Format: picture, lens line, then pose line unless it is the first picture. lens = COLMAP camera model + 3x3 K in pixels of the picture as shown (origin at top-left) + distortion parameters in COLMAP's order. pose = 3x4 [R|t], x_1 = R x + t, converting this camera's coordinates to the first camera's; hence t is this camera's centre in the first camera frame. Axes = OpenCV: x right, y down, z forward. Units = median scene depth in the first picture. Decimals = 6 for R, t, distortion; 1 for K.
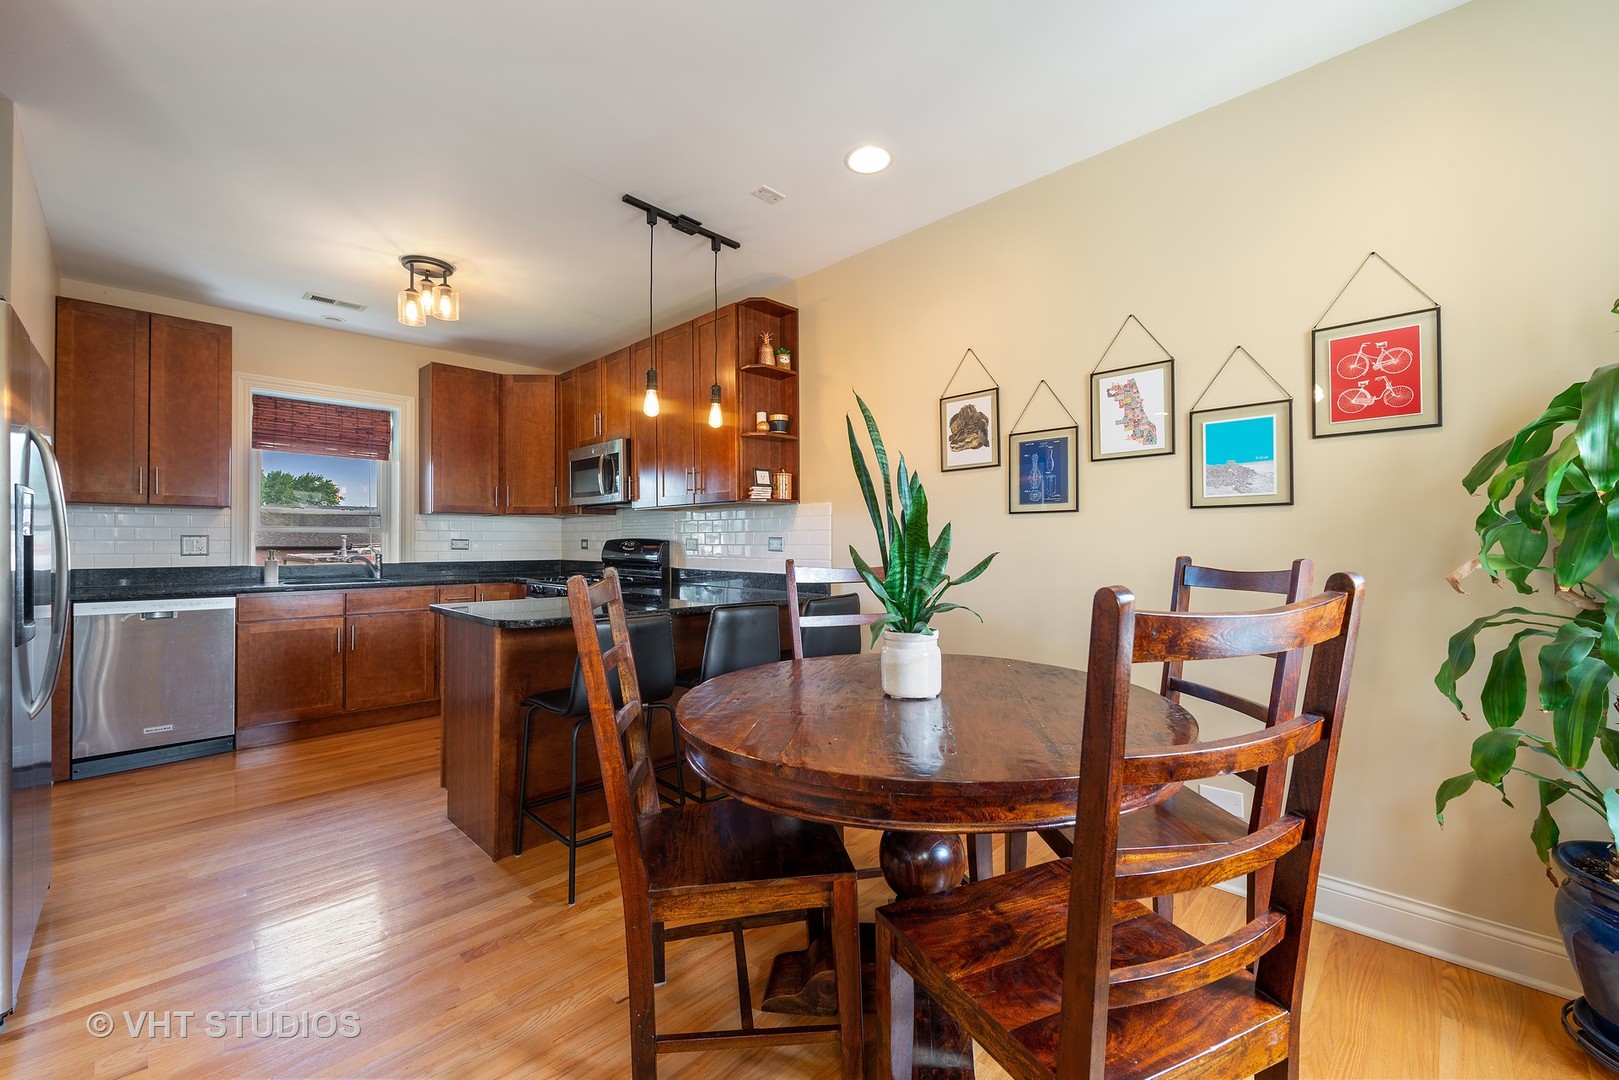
lens RADIAL K [[685.1, 0, 803.9], [0, 685.1, 544.4], [0, 0, 1]] dist [0.024171, -0.000409]
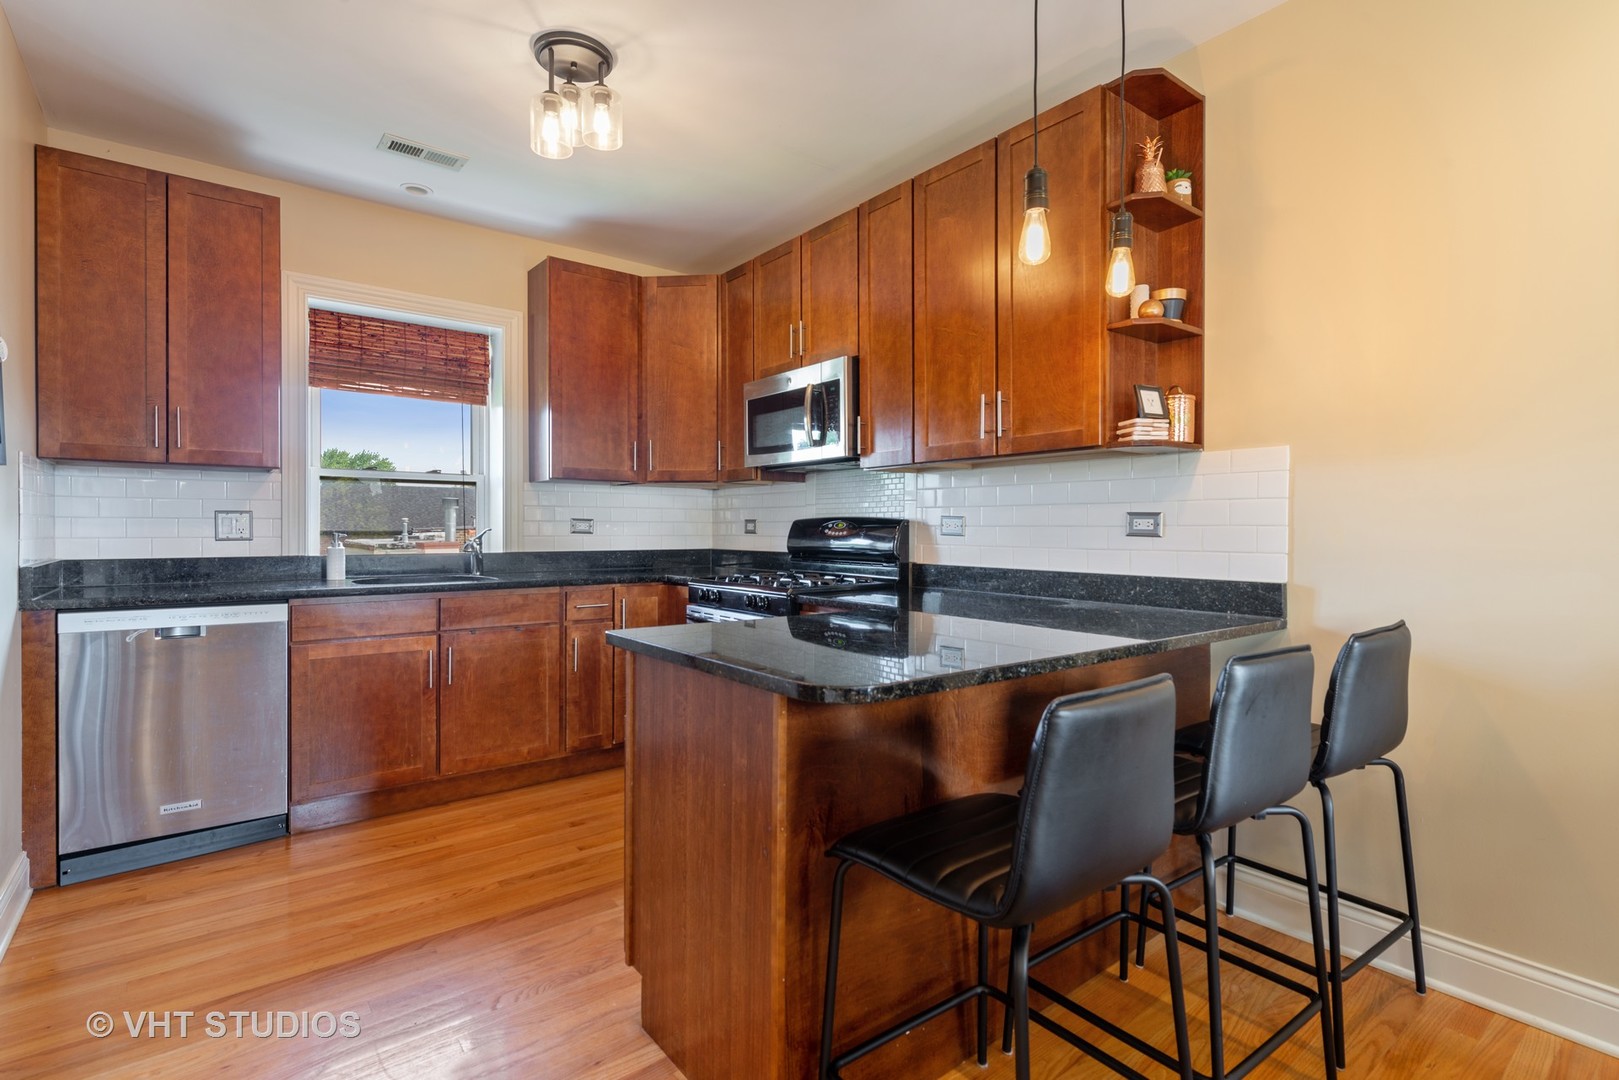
lens RADIAL K [[811.7, 0, 809.9], [0, 811.7, 542.8], [0, 0, 1]] dist [0.027971, -0.000859]
pose [[0.992556, 0.003786, -0.121732, -0.223890], [-0.001982, 0.999886, 0.014937, 0.005240], [0.121774, -0.014585, 0.992451, 0.280054]]
